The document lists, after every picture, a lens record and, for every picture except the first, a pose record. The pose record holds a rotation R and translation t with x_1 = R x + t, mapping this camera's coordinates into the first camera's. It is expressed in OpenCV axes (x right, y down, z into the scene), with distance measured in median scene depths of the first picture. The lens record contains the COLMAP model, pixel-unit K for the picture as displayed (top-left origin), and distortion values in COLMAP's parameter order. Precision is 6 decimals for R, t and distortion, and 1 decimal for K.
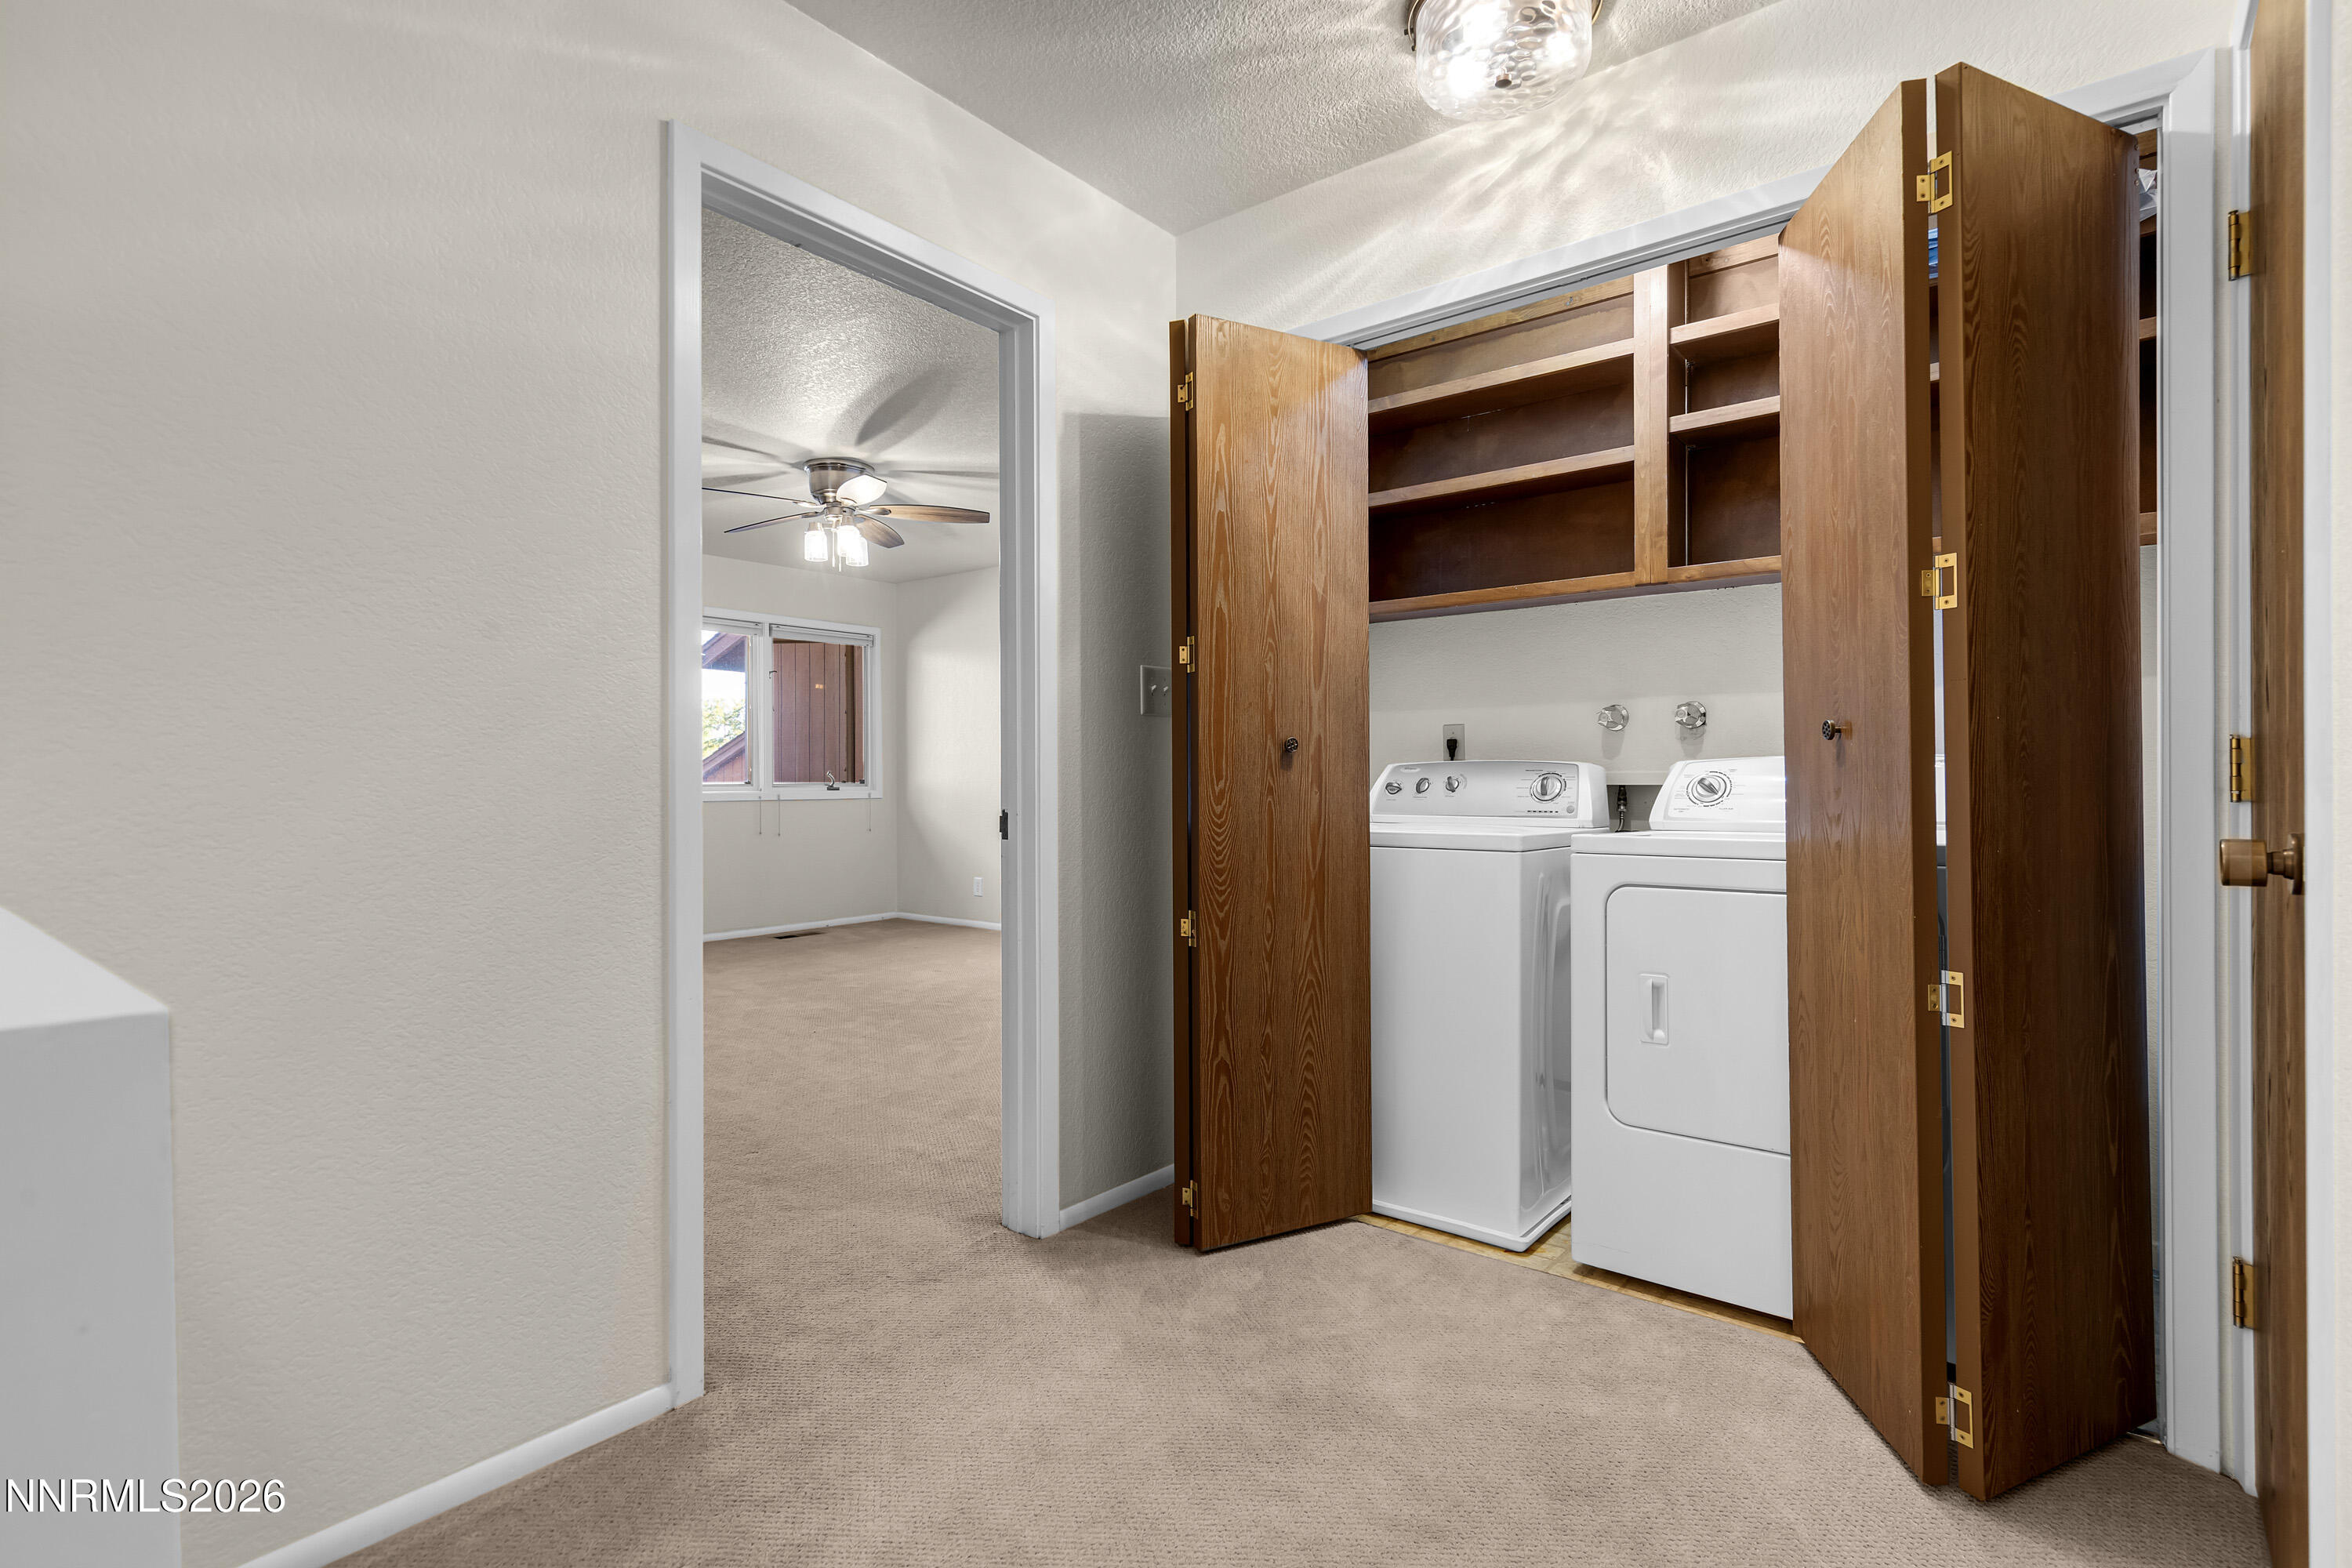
lens RADIAL K [[1077.3, 0, 1179.1], [0, 1077.3, 776.9], [0, 0, 1]] dist [0.000995, 0.000038]
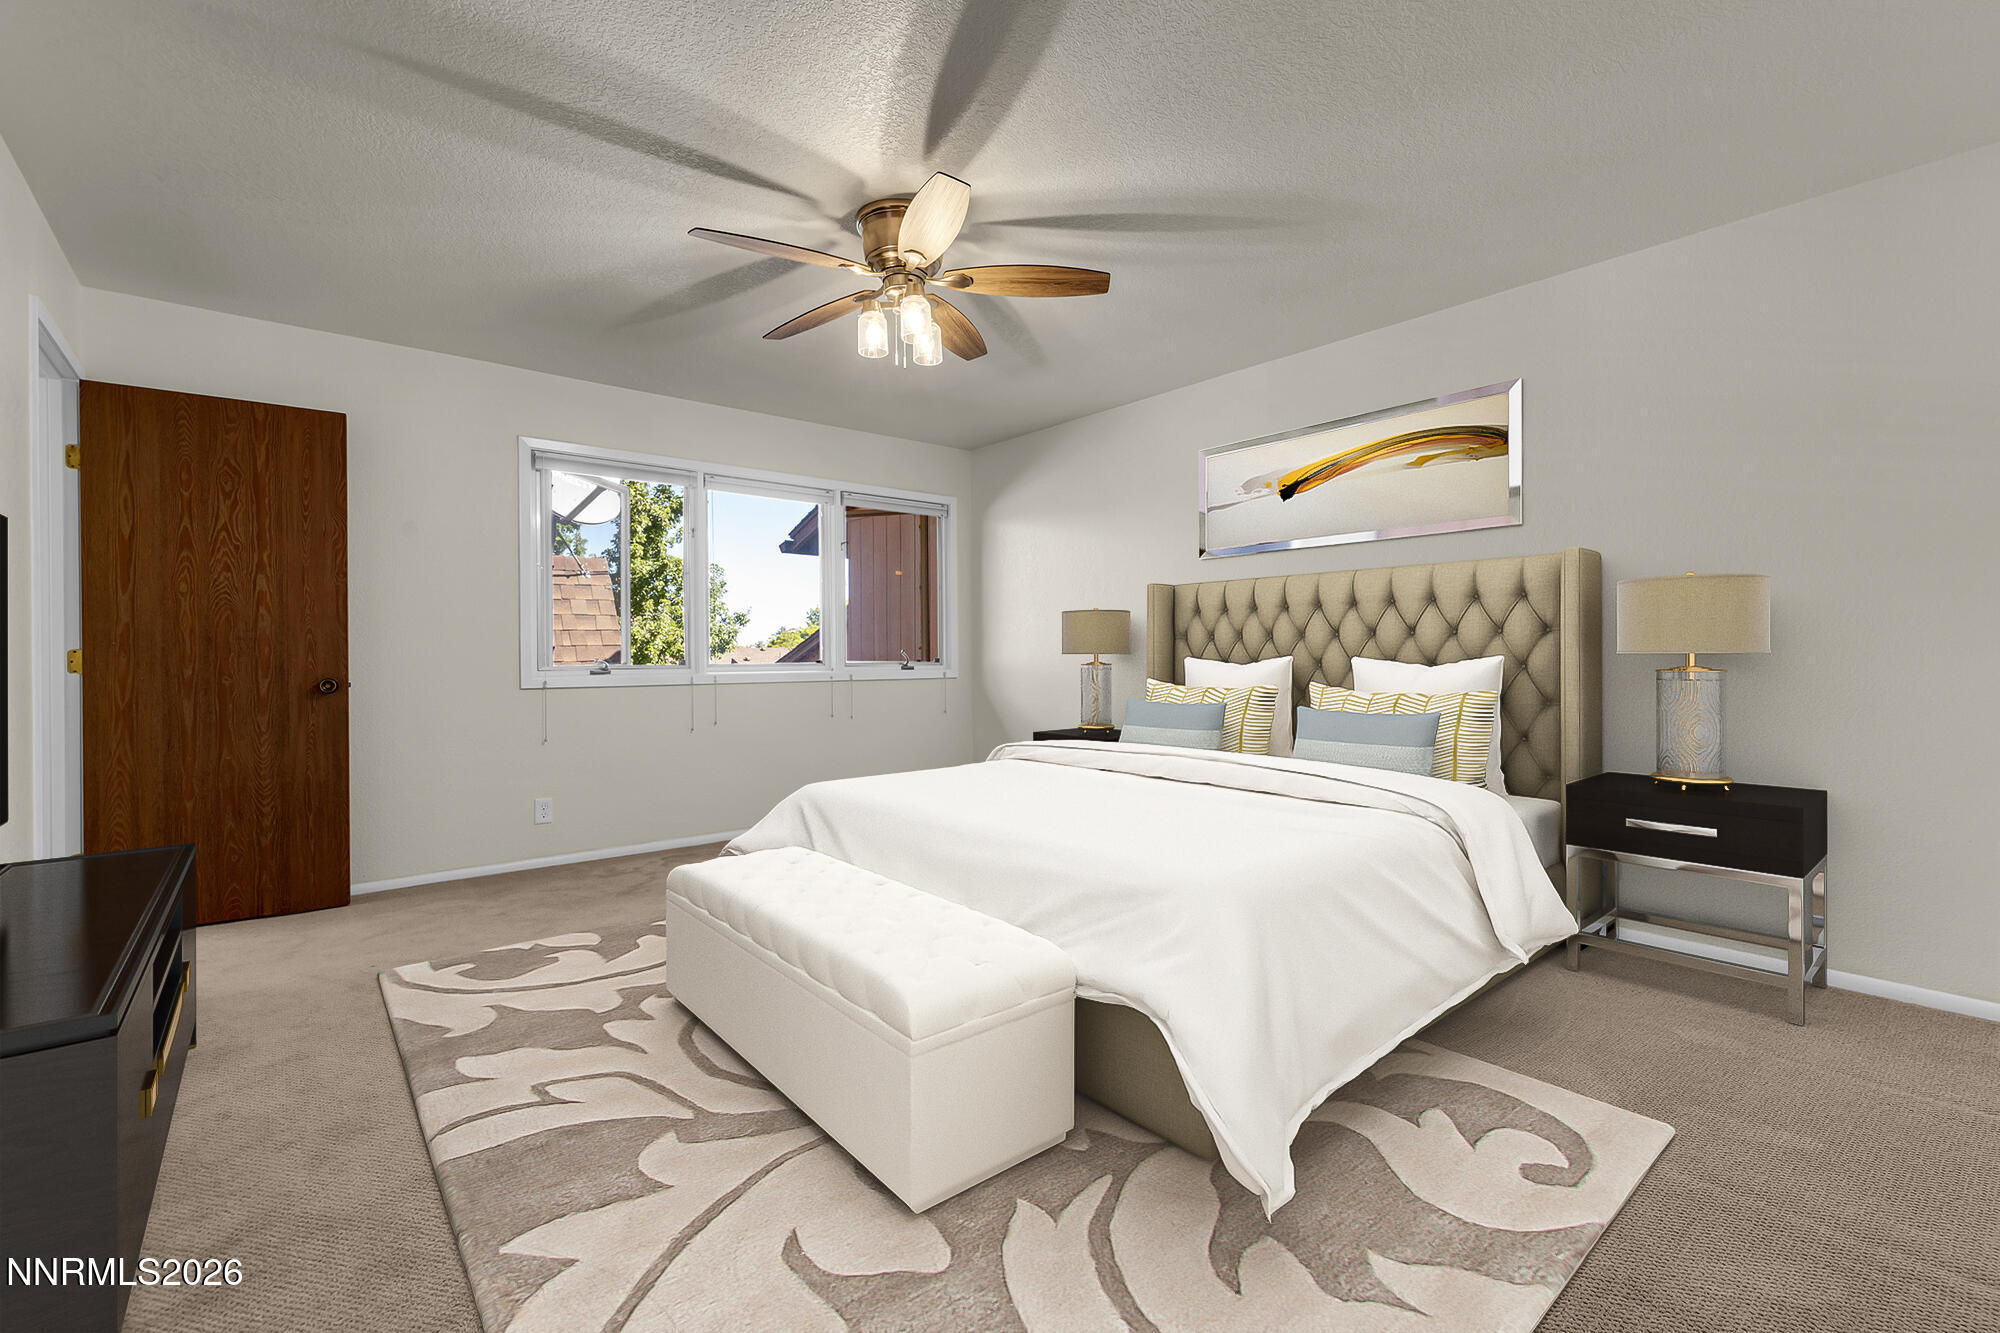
lens RADIAL K [[861.6, 0, 1000.7], [0, 861.6, 661.0], [0, 0, 1]] dist [0.000193, -0.000028]
pose [[0.976927, 0.000293, -0.213574, -0.095083], [0.000155, 0.999998, 0.002078, 0.004009], [0.213574, -0.002063, 0.976925, 0.333206]]
